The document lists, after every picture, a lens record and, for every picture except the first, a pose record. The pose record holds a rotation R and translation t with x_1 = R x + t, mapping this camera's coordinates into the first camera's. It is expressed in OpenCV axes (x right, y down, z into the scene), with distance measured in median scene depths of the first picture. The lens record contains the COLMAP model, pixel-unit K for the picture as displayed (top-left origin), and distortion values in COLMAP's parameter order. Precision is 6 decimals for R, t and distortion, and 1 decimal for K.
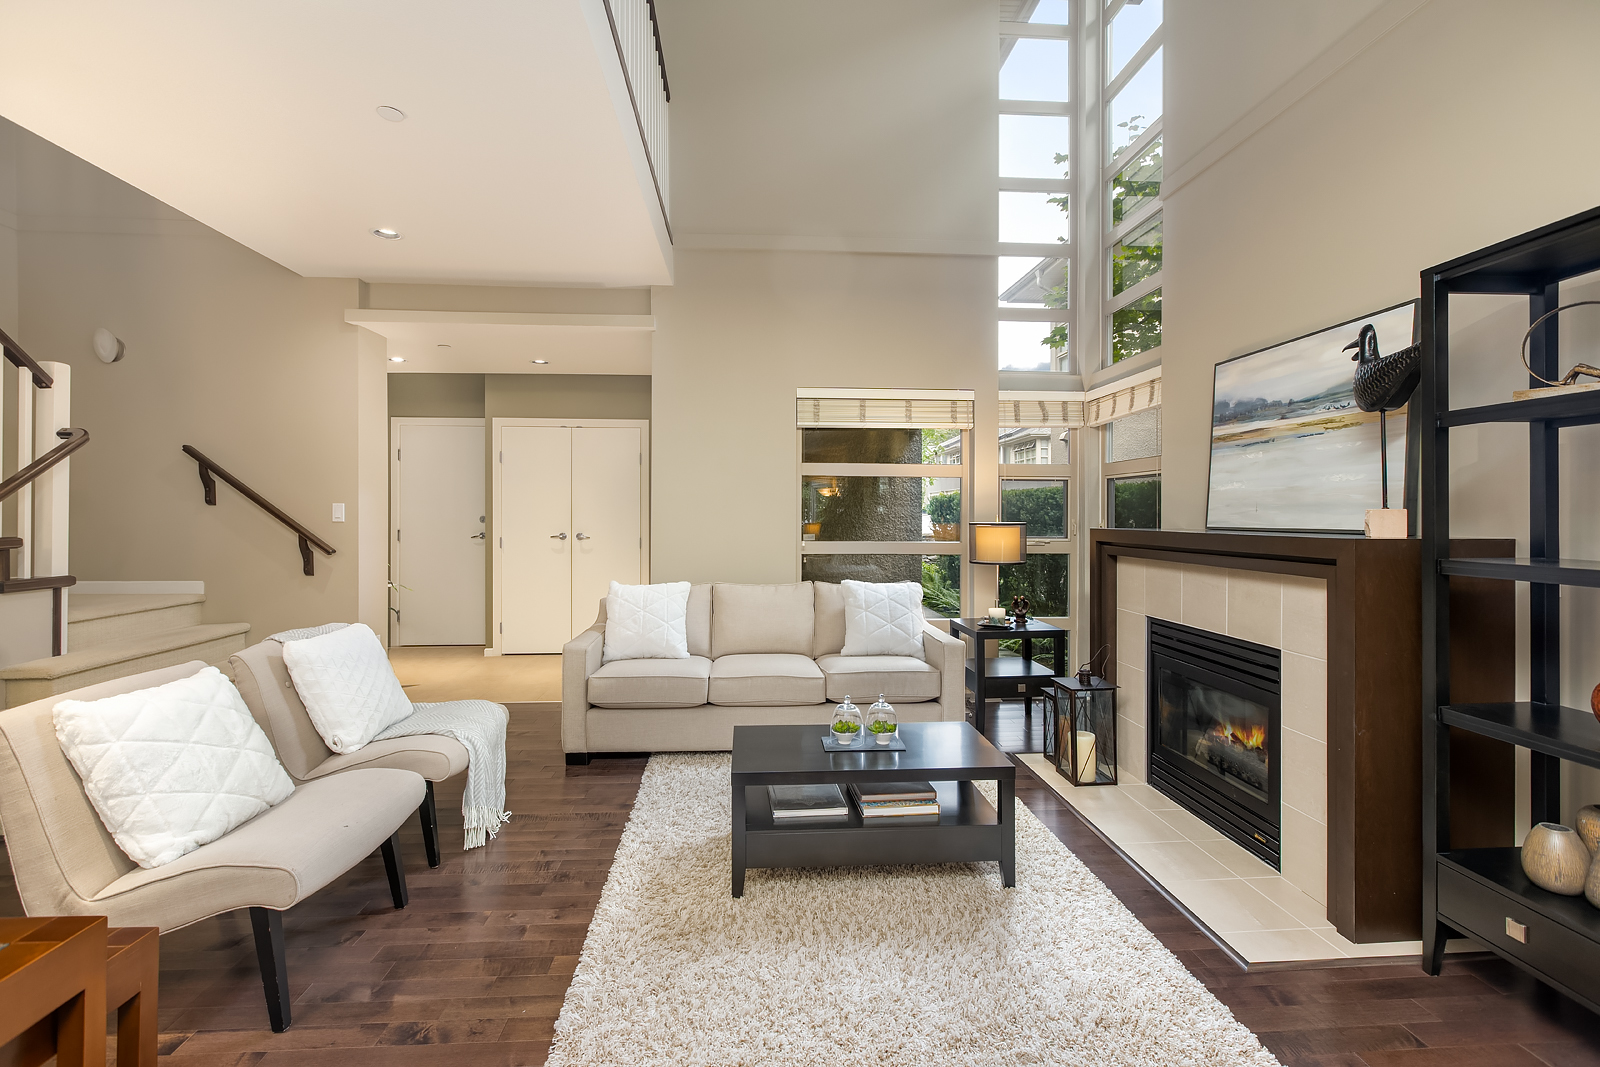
lens RADIAL K [[727.1, 0, 795.1], [0, 727.1, 509.4], [0, 0, 1]] dist [0.008753, -0.003460]
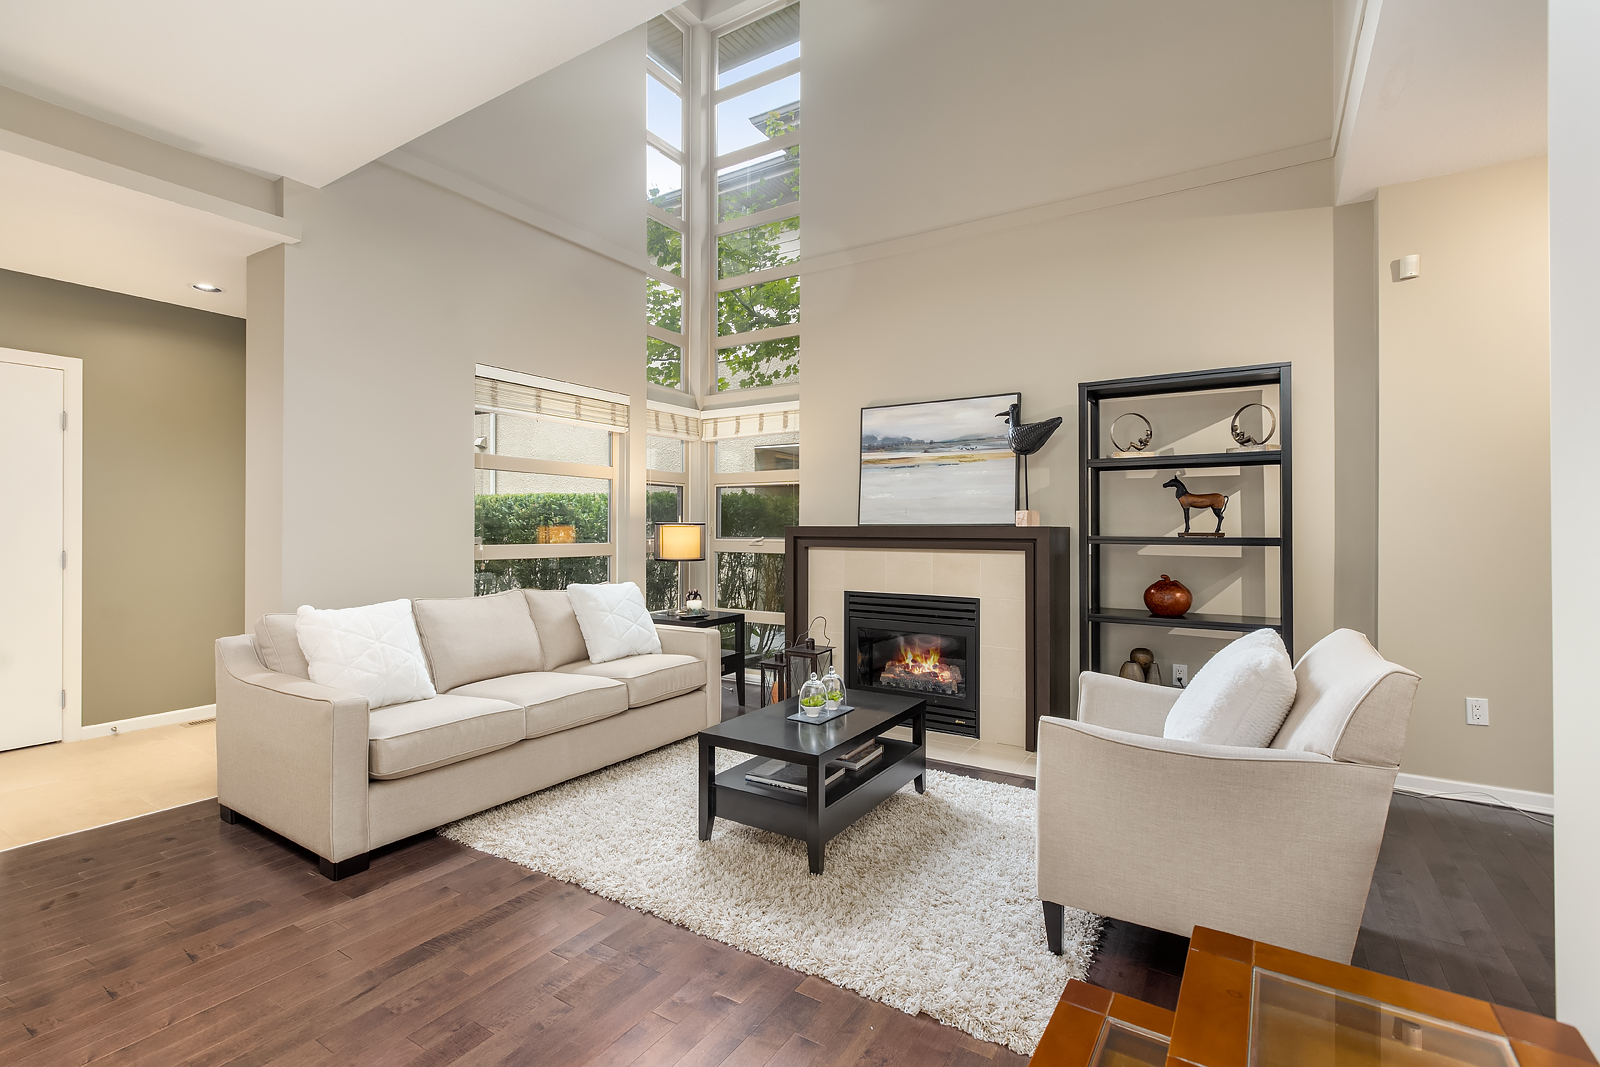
lens RADIAL K [[727.1, 0, 799.2], [0, 727.1, 523.3], [0, 0, 1]] dist [0.008753, -0.003460]
pose [[0.595603, 0.001458, 0.803278, -0.619206], [-0.005213, 0.999984, 0.002051, 0.019351], [-0.803262, -0.005409, 0.595601, 0.269809]]
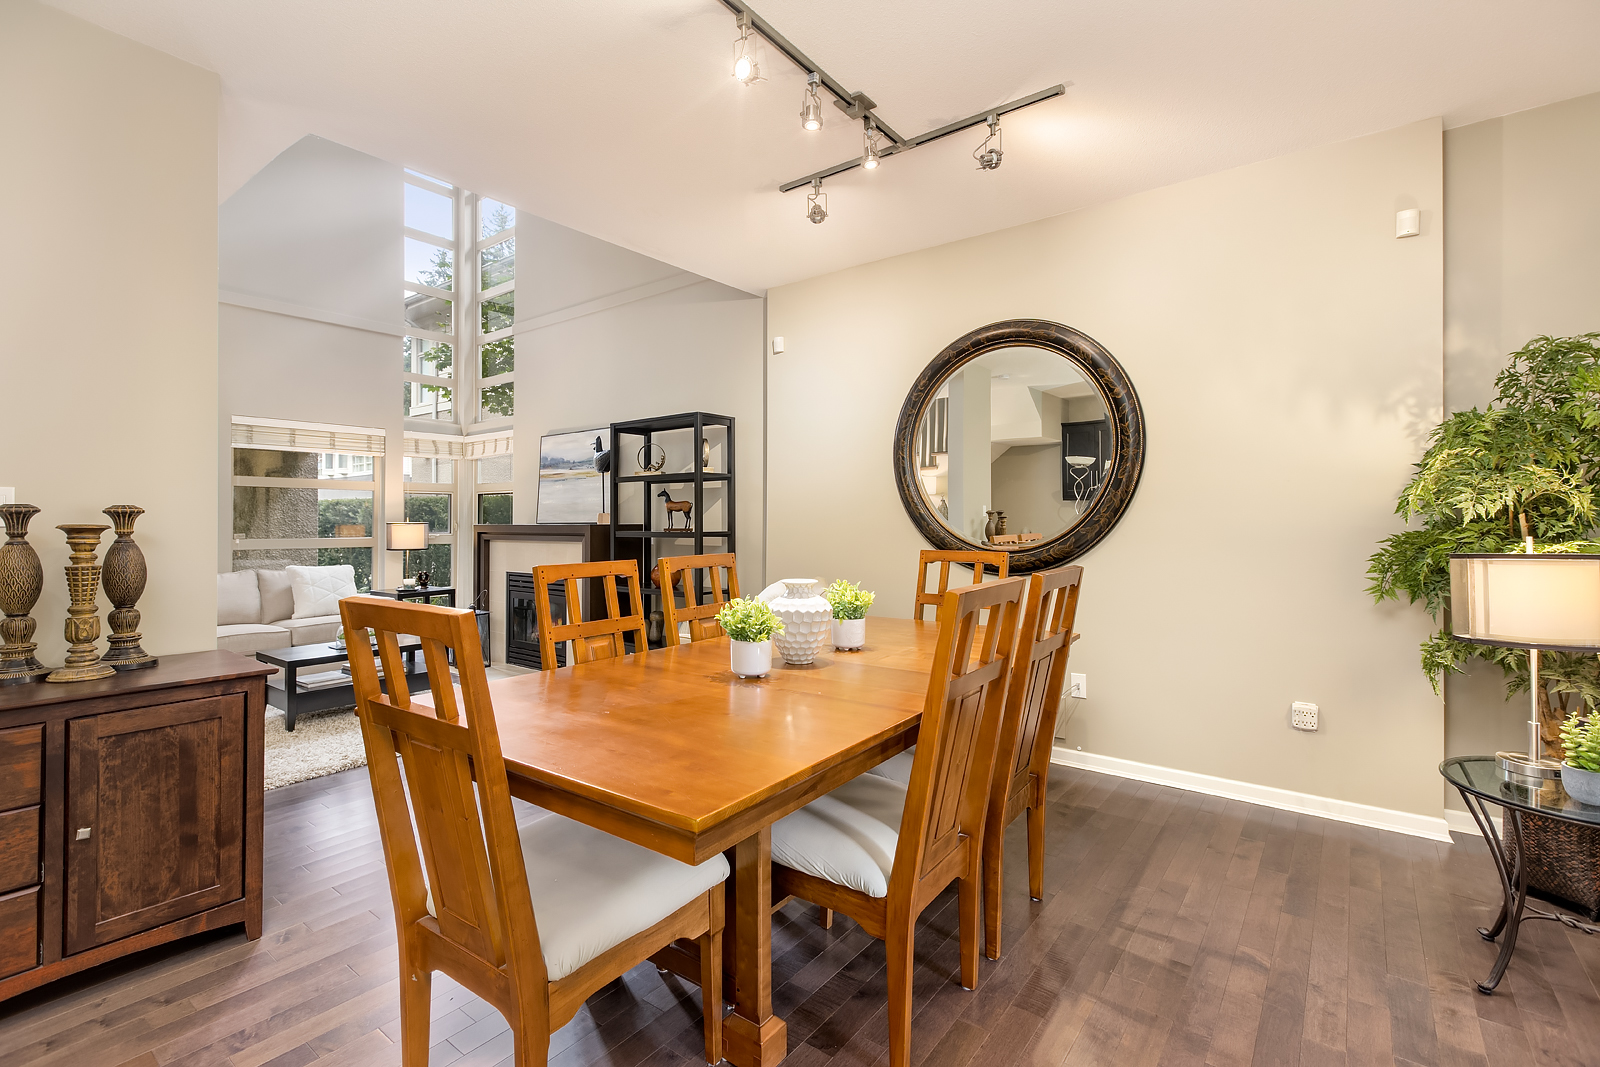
lens RADIAL K [[727.1, 0, 788.6], [0, 727.1, 510.6], [0, 0, 1]] dist [0.008753, -0.003460]
pose [[0.666016, 0.006433, 0.745910, -0.399735], [0.001421, 0.999950, -0.009893, 0.011248], [-0.745936, 0.007648, 0.665974, -0.727697]]
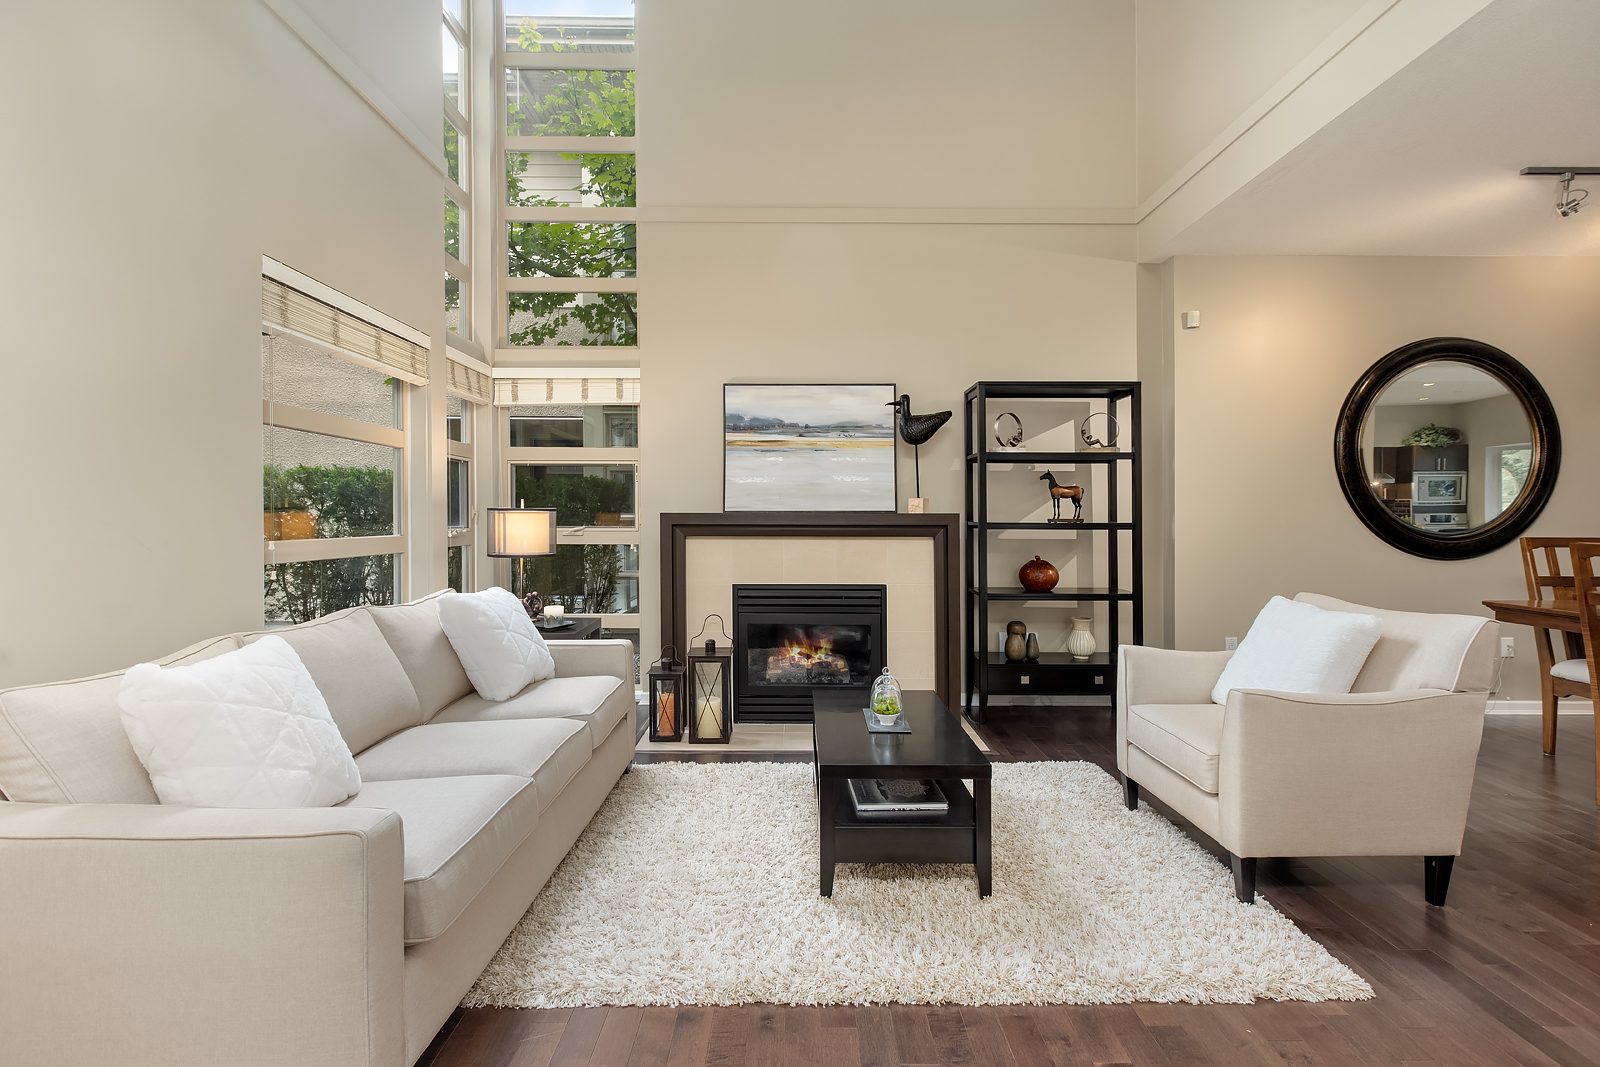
lens RADIAL K [[727.1, 0, 802.0], [0, 727.1, 510.7], [0, 0, 1]] dist [0.008753, -0.003460]
pose [[0.068939, 0.001272, 0.997620, -0.692186], [-0.009080, 0.999959, -0.000648, 0.022851], [-0.997580, -0.009013, 0.068948, 0.784707]]
